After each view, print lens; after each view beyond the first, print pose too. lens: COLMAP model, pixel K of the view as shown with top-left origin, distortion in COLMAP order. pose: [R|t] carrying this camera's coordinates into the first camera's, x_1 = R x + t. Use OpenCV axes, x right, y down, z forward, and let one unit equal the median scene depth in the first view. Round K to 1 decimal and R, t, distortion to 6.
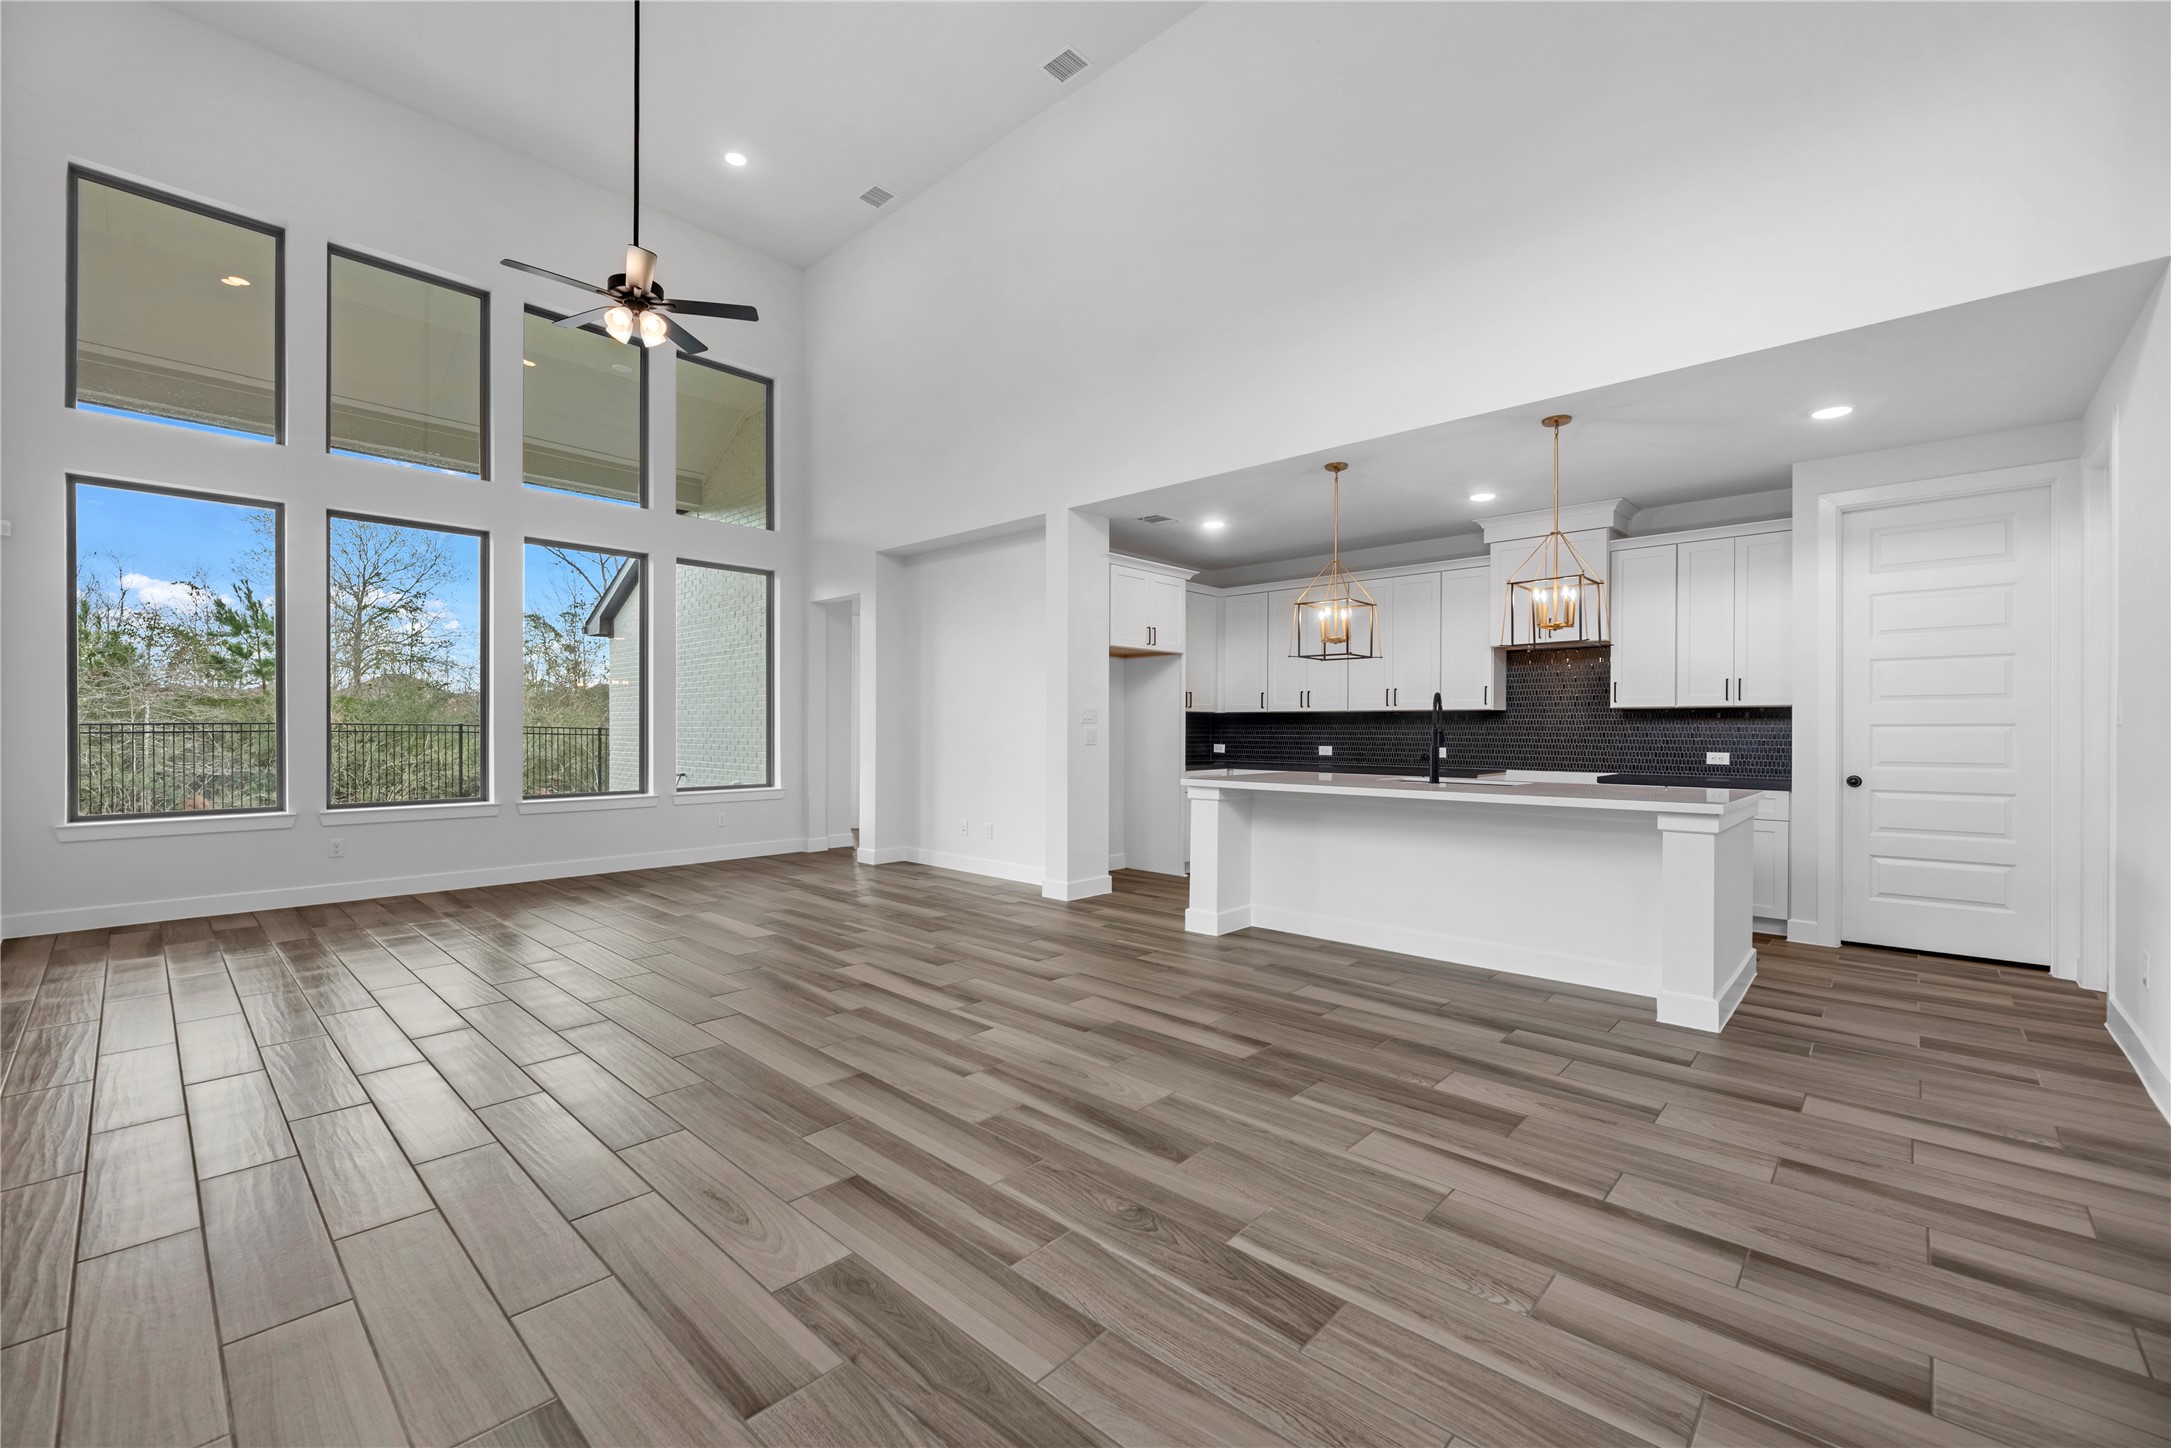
lens RADIAL K [[895.7, 0, 1086.2], [0, 895.7, 731.1], [0, 0, 1]] dist [-0.002042, 0.000331]
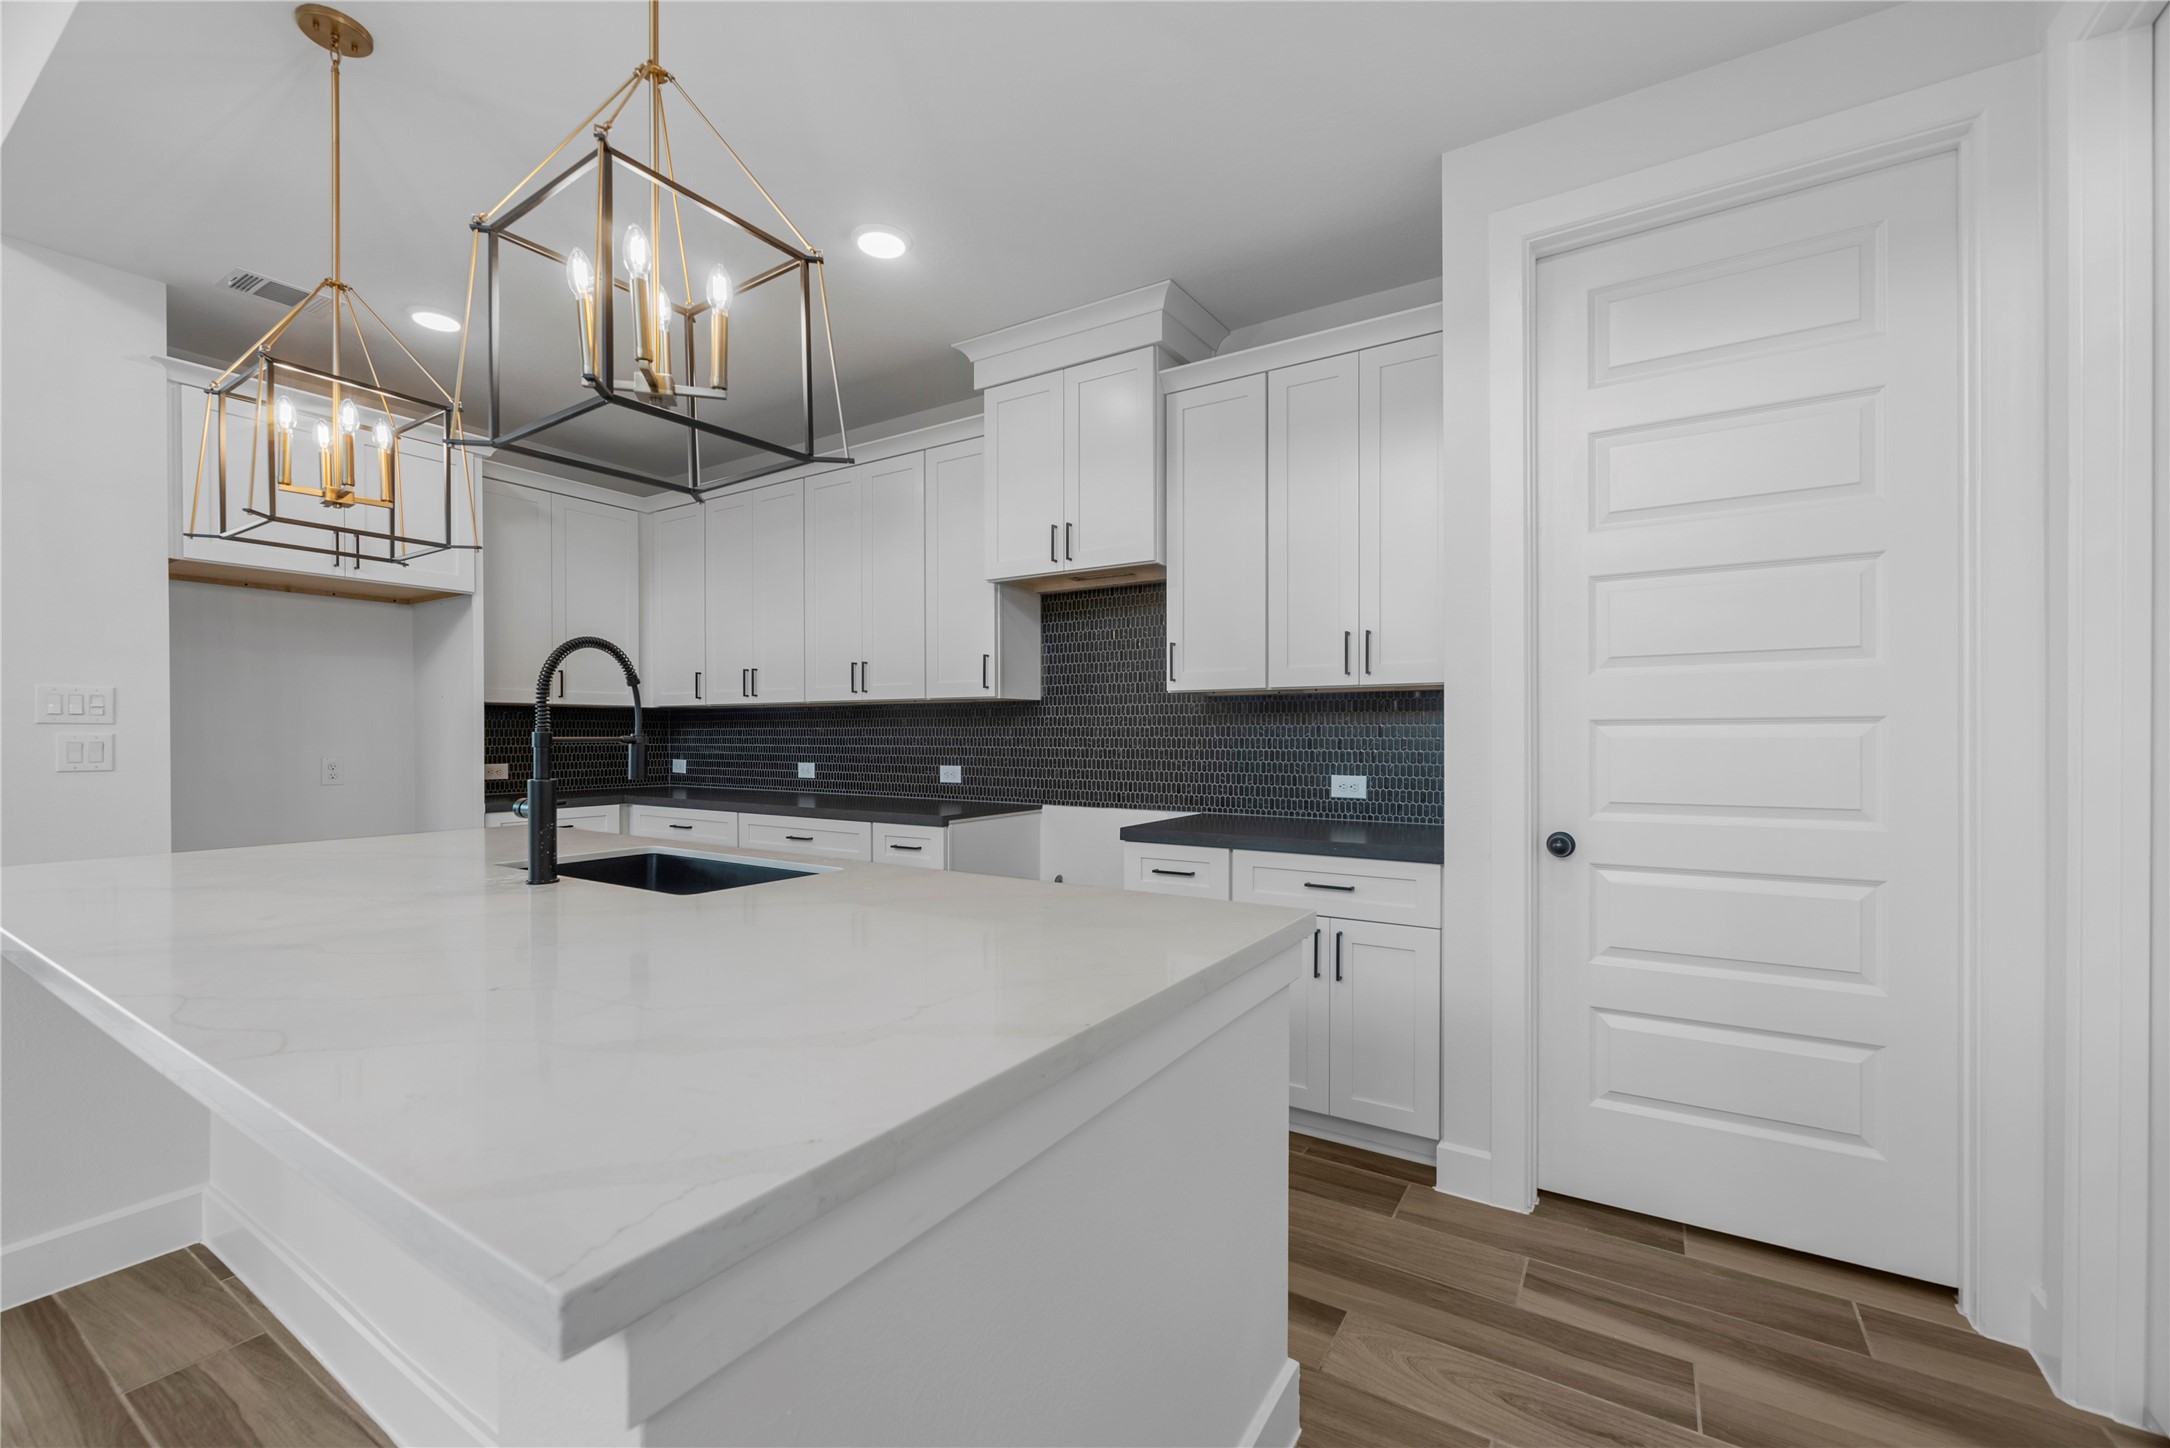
lens RADIAL K [[895.3, 0, 1092.7], [0, 895.3, 734.8], [0, 0, 1]] dist [-0.002042, 0.000331]
pose [[0.980844, -0.003604, 0.194762, 0.452673], [0.003778, 0.999993, -0.000523, -0.000770], [-0.194759, 0.001249, 0.980850, 0.505781]]
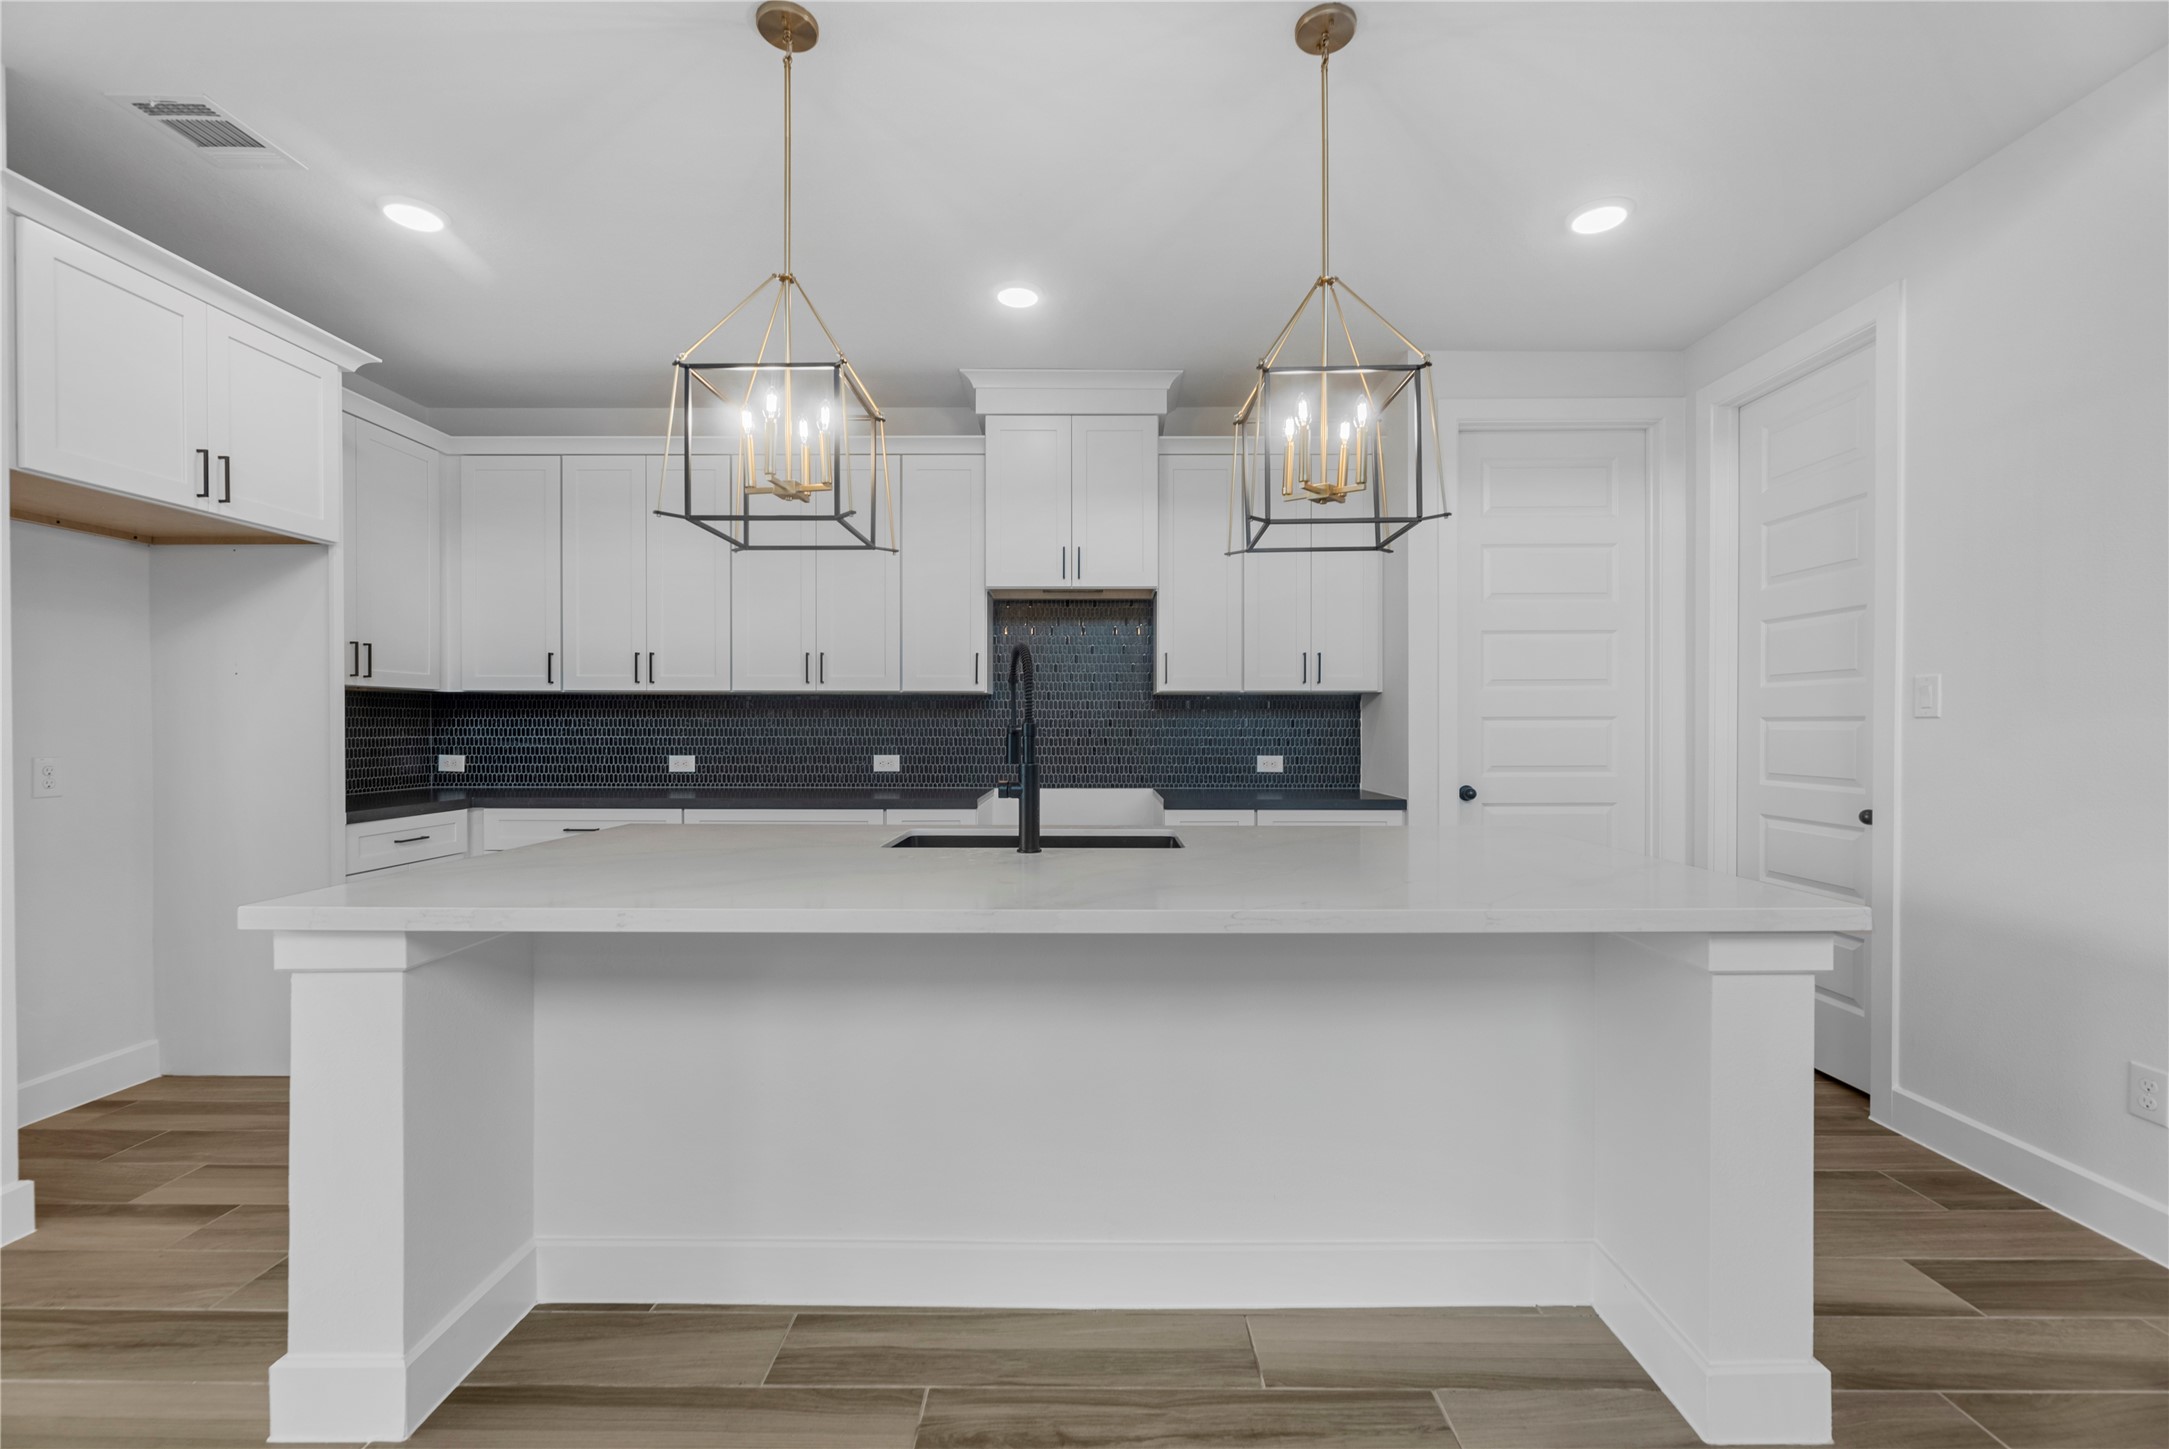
lens RADIAL K [[894.9, 0, 1093.6], [0, 894.9, 730.8], [0, 0, 1]] dist [-0.002042, 0.000331]
pose [[0.729996, -0.006897, 0.683417, 0.100376], [0.002444, 0.999969, 0.007481, -0.002234], [-0.683448, -0.003791, 0.729990, 0.563725]]
